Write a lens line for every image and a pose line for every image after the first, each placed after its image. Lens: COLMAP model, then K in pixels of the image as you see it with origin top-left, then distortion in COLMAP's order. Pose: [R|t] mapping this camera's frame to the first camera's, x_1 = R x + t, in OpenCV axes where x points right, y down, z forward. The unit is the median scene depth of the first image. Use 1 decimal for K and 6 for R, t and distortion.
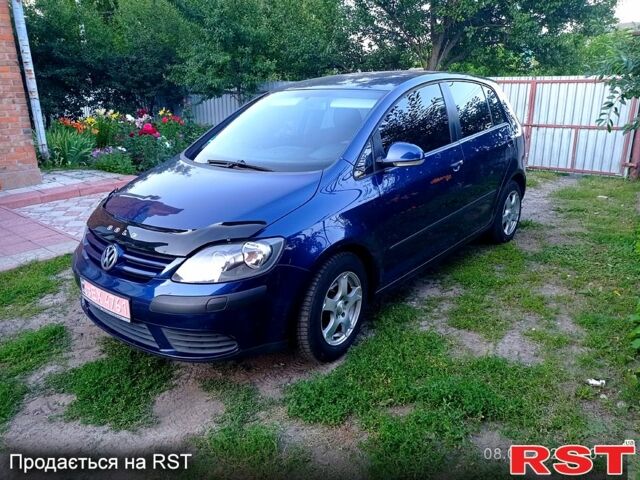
lens RADIAL K [[484.9, 0, 331.0], [0, 484.9, 237.4], [0, 0, 1]] dist [0.072218, -0.074889]
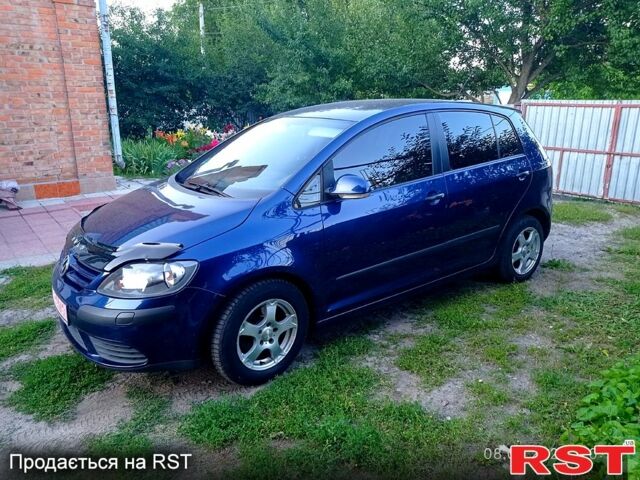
lens RADIAL K [[484.9, 0, 331.0], [0, 484.9, 237.4], [0, 0, 1]] dist [0.072218, -0.074889]
pose [[0.973709, 0.076018, -0.214735, 0.233451], [-0.081937, 0.996460, -0.018784, -0.031689], [0.212547, 0.035885, 0.976492, 0.017779]]
